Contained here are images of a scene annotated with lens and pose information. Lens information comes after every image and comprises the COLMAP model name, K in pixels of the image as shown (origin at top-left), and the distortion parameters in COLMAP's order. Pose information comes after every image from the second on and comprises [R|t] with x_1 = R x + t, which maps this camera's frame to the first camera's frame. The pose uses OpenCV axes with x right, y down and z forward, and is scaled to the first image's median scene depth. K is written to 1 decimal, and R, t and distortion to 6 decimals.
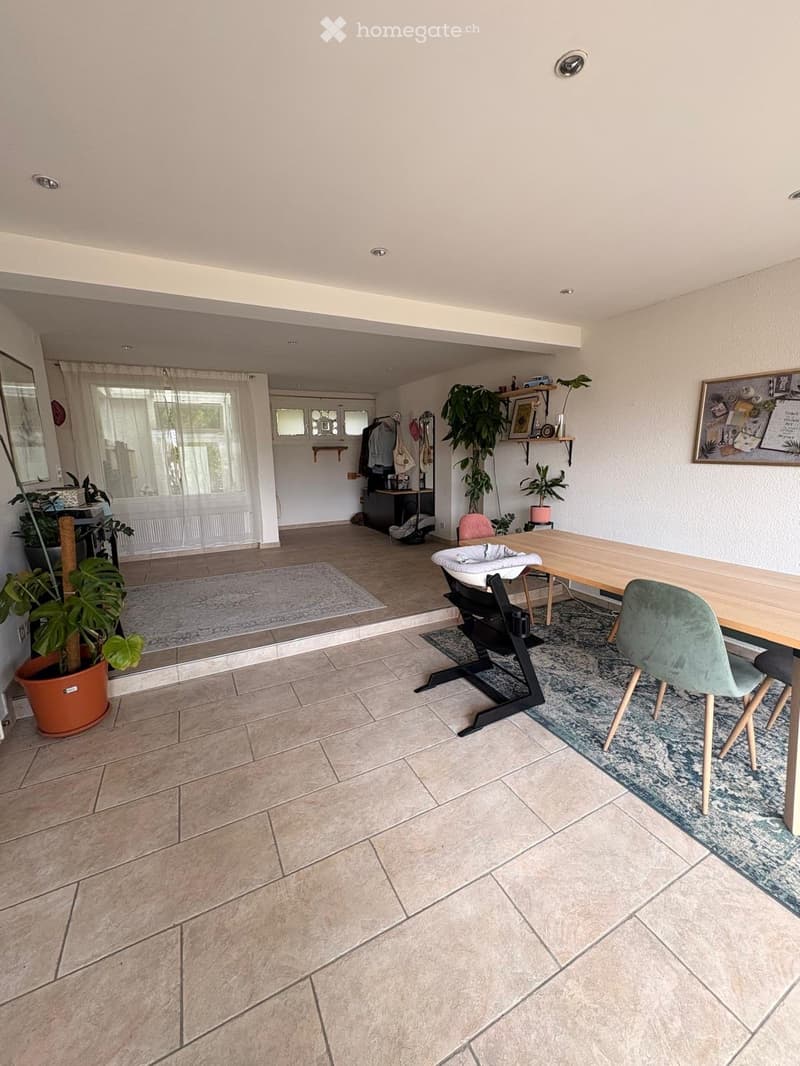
lens RADIAL K [[425.7, 0, 401.6], [0, 425.7, 534.2], [0, 0, 1]] dist [0.001915, -0.000080]
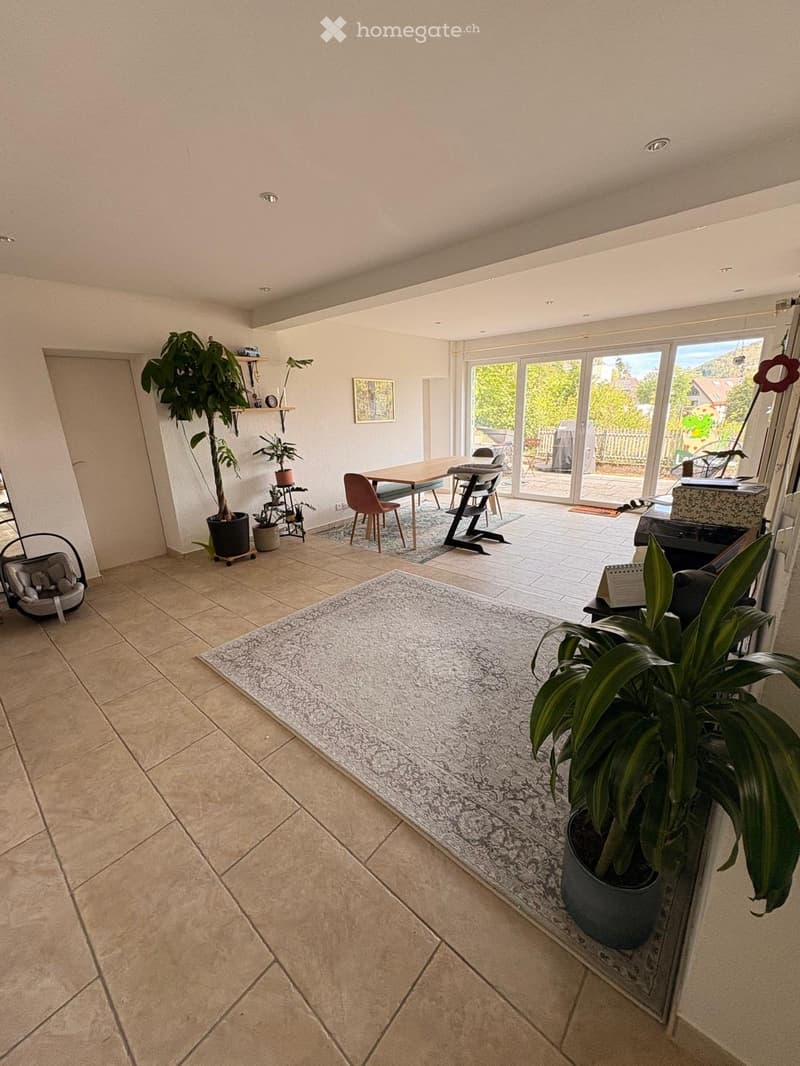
lens RADIAL K [[425.7, 0, 399.5], [0, 425.7, 531.0], [0, 0, 1]] dist [0.001915, -0.000080]
pose [[-0.365456, -0.244013, 0.898276, -0.872266], [0.206195, 0.919831, 0.333757, -0.239671], [-0.907703, 0.307193, -0.285844, 1.147652]]
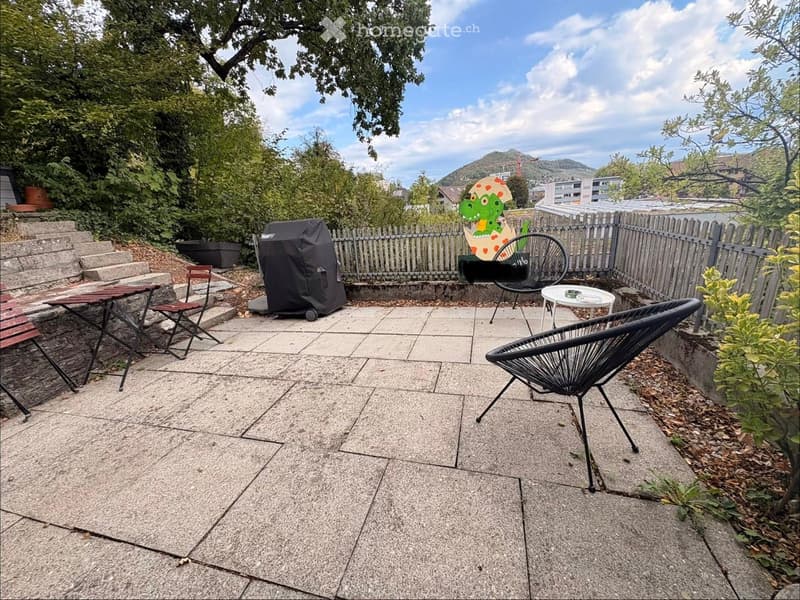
lens RADIAL K [[319.5, 0, 398.9], [0, 319.5, 301.0], [0, 0, 1]] dist [0.001915, -0.000080]
pose [[-0.736913, -0.125245, 0.664284, -0.359555], [0.218938, 0.885498, 0.409828, -0.079053], [-0.639551, 0.447444, -0.625114, 0.516949]]
